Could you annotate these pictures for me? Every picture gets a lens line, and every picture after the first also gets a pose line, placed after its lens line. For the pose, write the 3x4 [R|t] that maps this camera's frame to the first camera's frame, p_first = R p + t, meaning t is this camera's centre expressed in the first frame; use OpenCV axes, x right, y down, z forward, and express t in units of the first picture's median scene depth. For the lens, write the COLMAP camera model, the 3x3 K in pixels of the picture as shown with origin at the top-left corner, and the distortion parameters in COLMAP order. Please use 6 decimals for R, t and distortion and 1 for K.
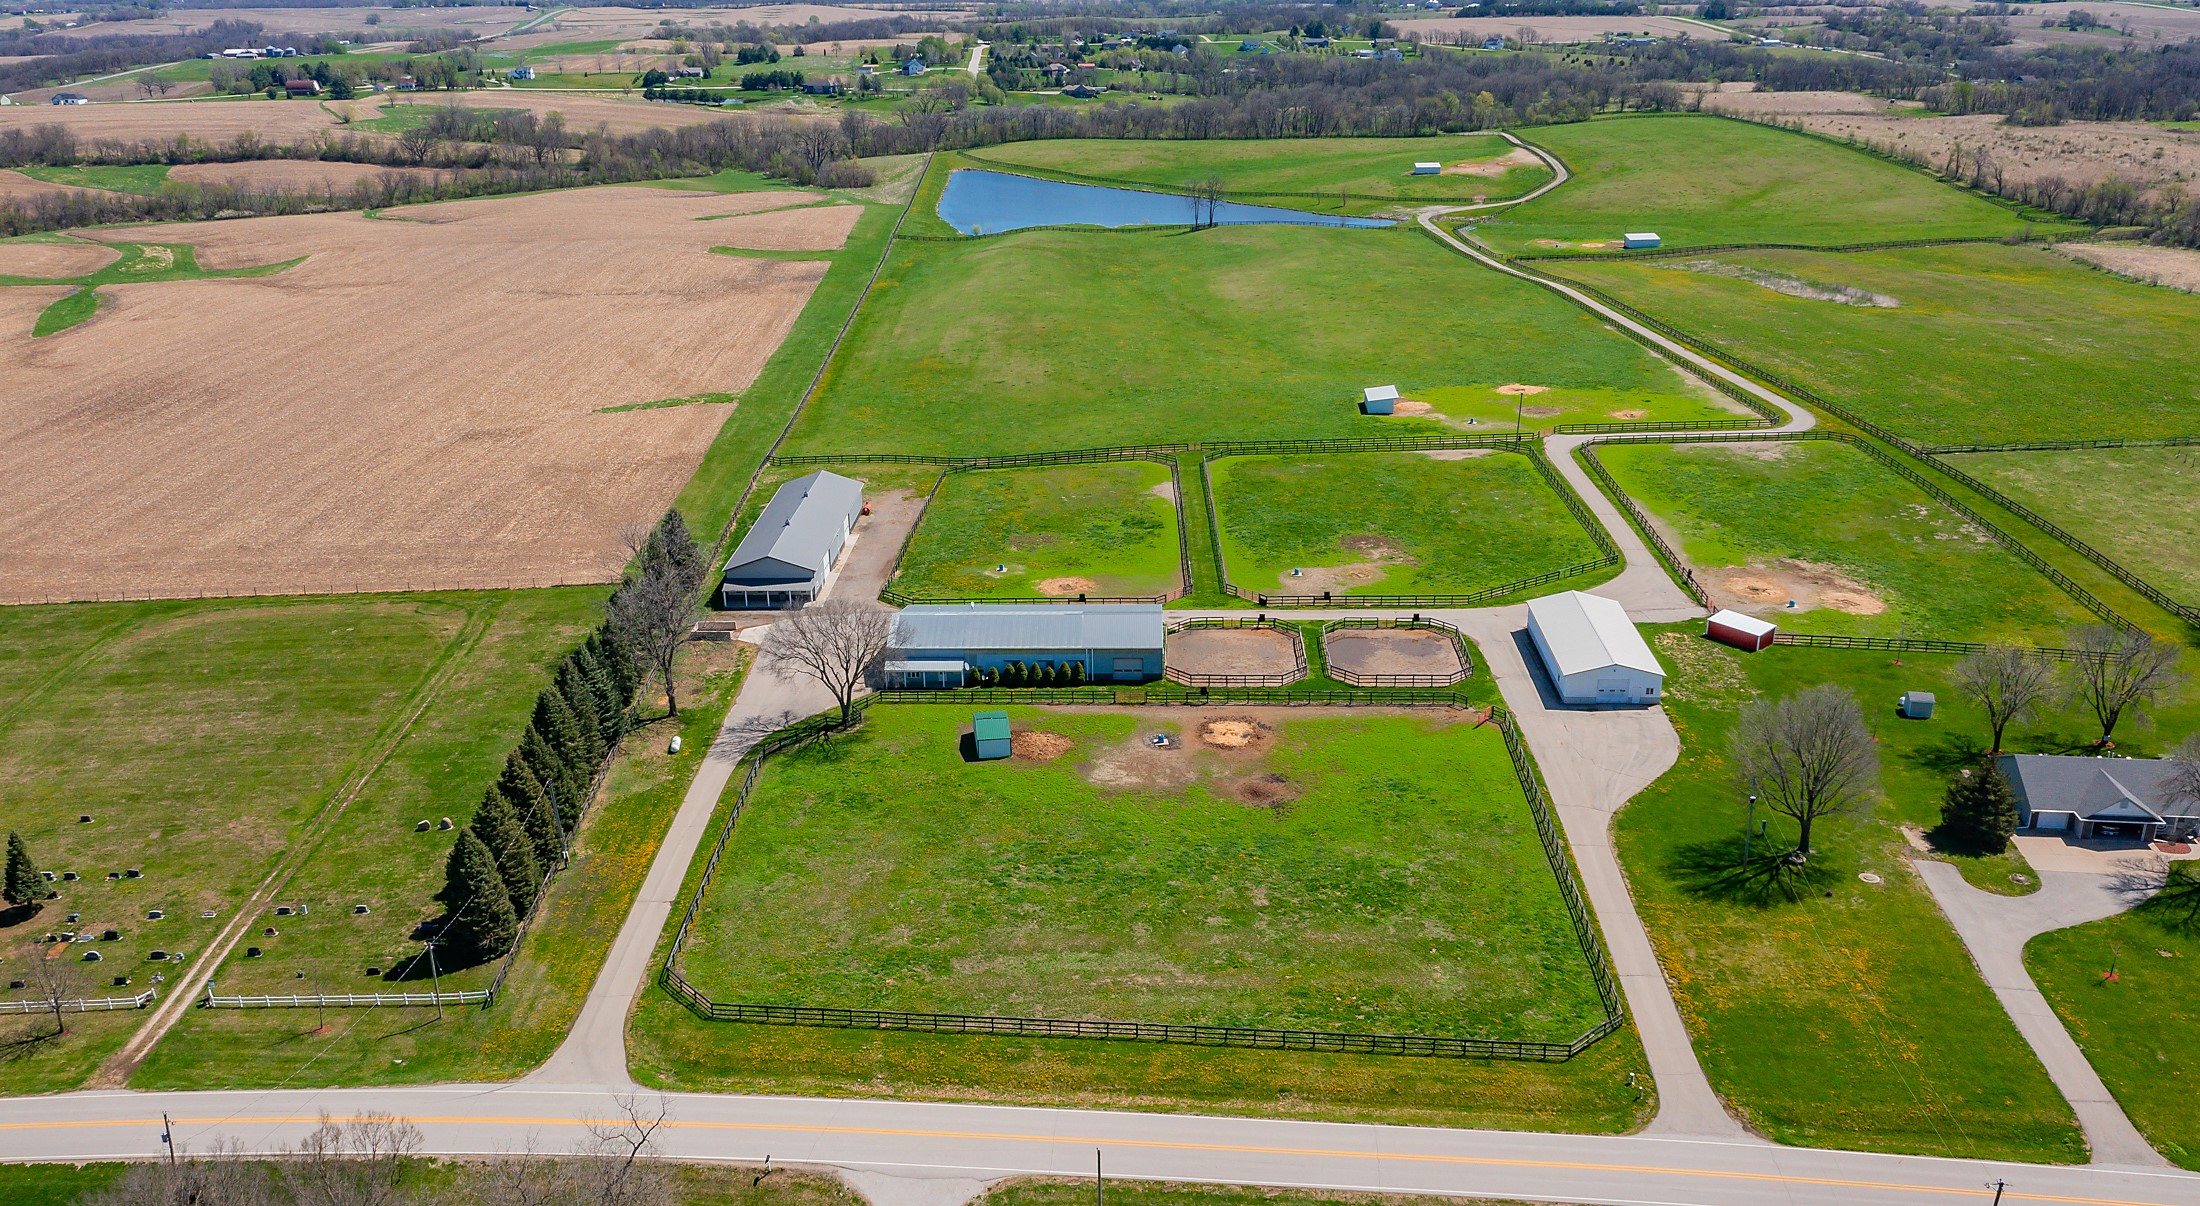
lens RADIAL K [[1787.6, 0, 1100.0], [0, 1787.6, 603.0], [0, 0, 1]] dist [-0.012421, 0.008643]
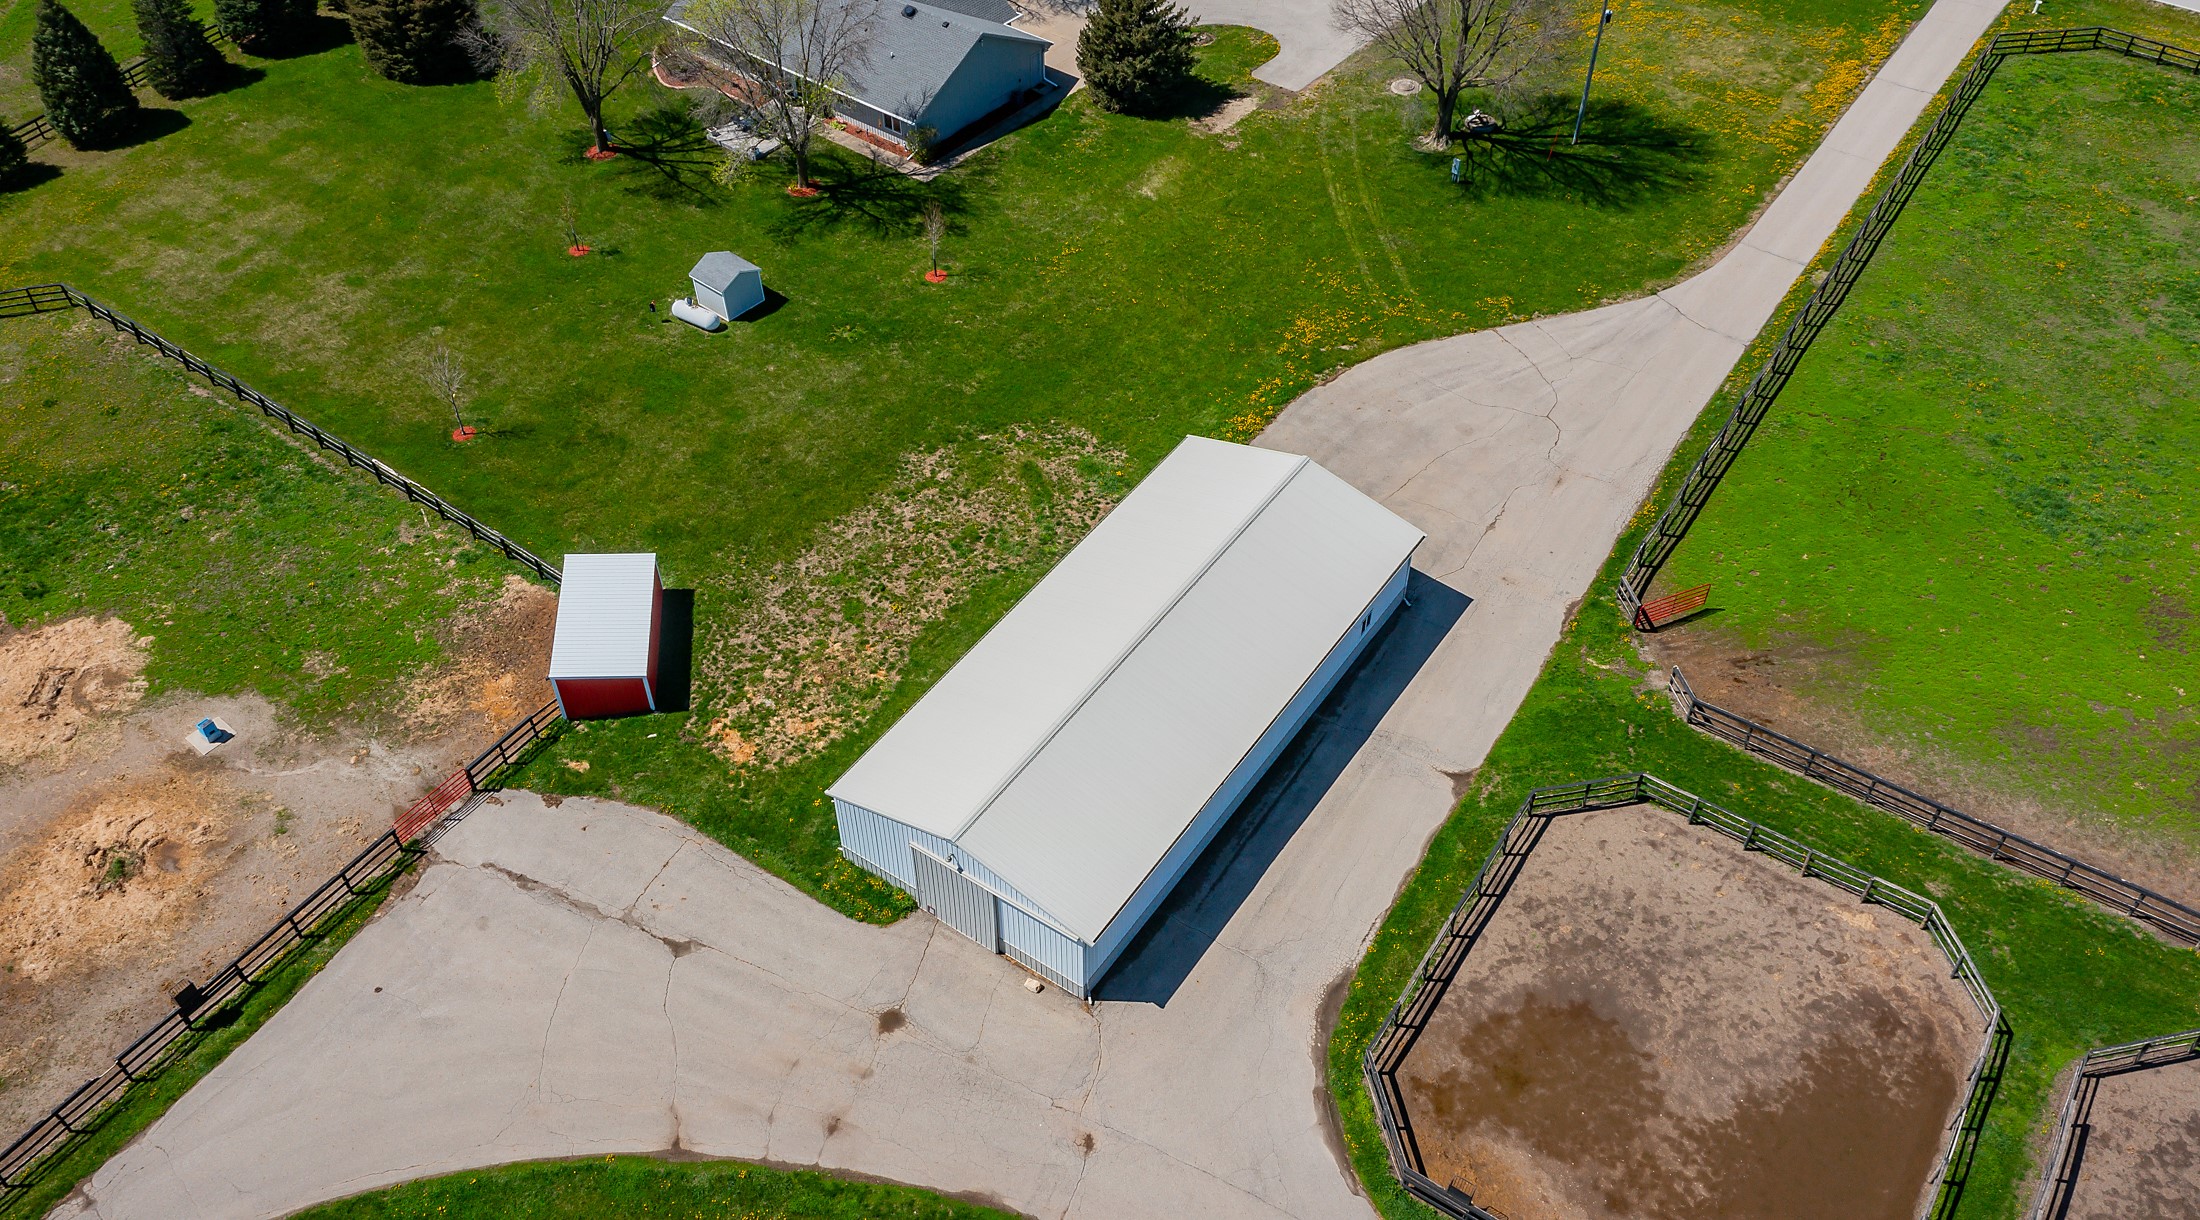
lens RADIAL K [[1760.7, 0, 1100.0], [0, 1760.7, 610.0], [0, 0, 1]] dist [-0.011784, 0.009668]
pose [[-0.852455, -0.353281, 0.385375, 0.186866], [0.197476, 0.464938, 0.863038, -0.293680], [-0.484071, 0.811803, -0.326574, 1.251217]]
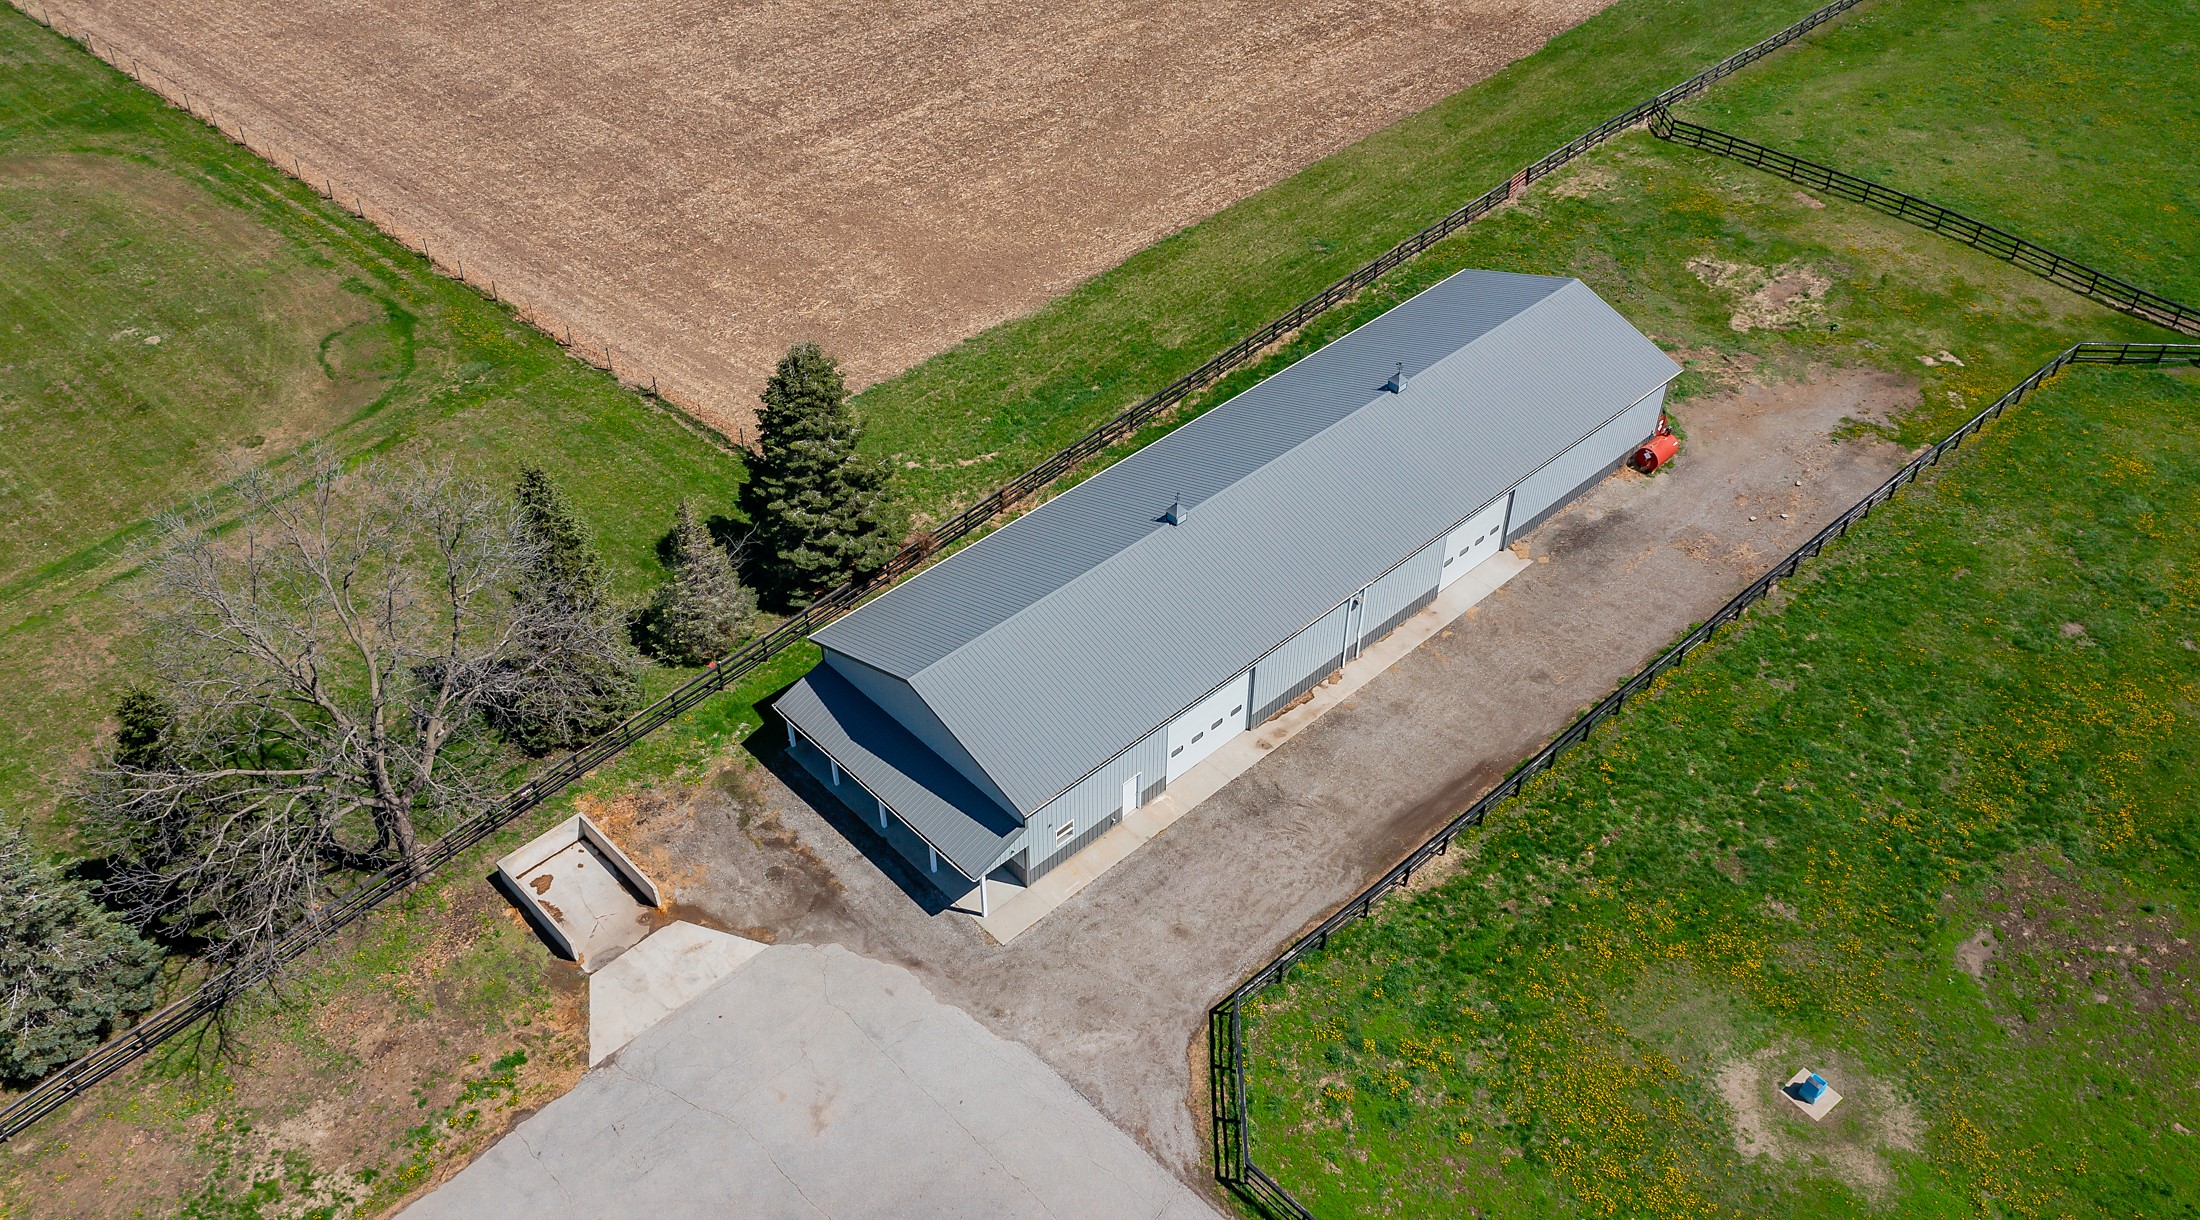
lens RADIAL K [[1760.7, 0, 1100.0], [0, 1760.7, 610.0], [0, 0, 1]] dist [-0.011784, 0.009668]
pose [[0.709910, 0.472182, -0.522563, -0.041681], [-0.255477, 0.864080, 0.433703, -0.199574], [0.656323, -0.174387, 0.734050, 1.052576]]
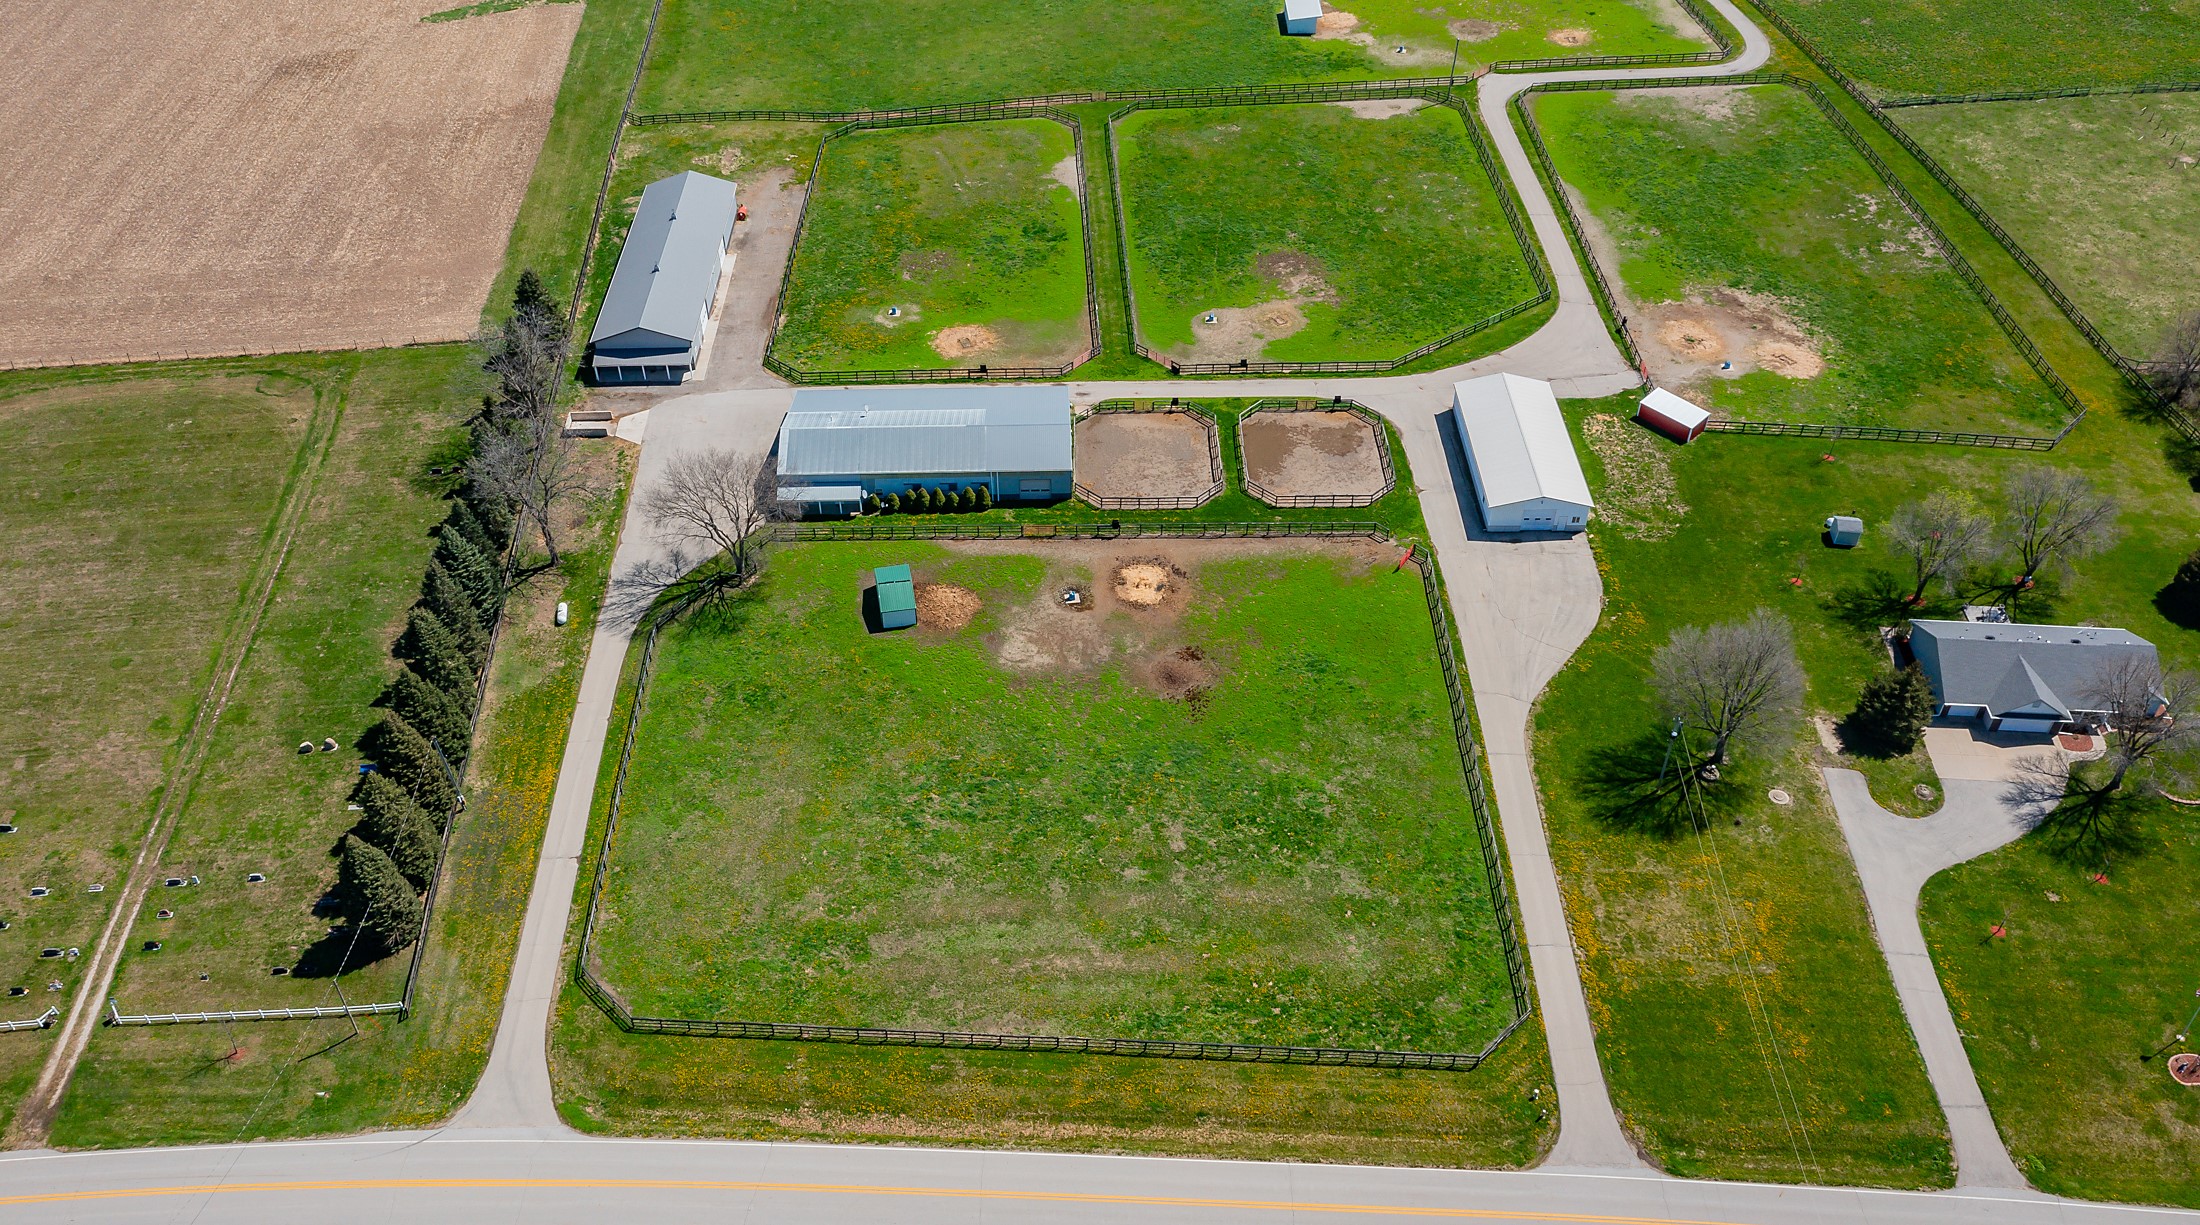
lens RADIAL K [[1760.7, 0, 1100.0], [0, 1760.7, 612.5], [0, 0, 1]] dist [-0.011784, 0.009668]
pose [[0.998287, -0.029469, 0.050540, 0.000957], [0.009632, 0.934872, 0.354855, -0.263951], [-0.057706, -0.353760, 0.933554, 0.115873]]
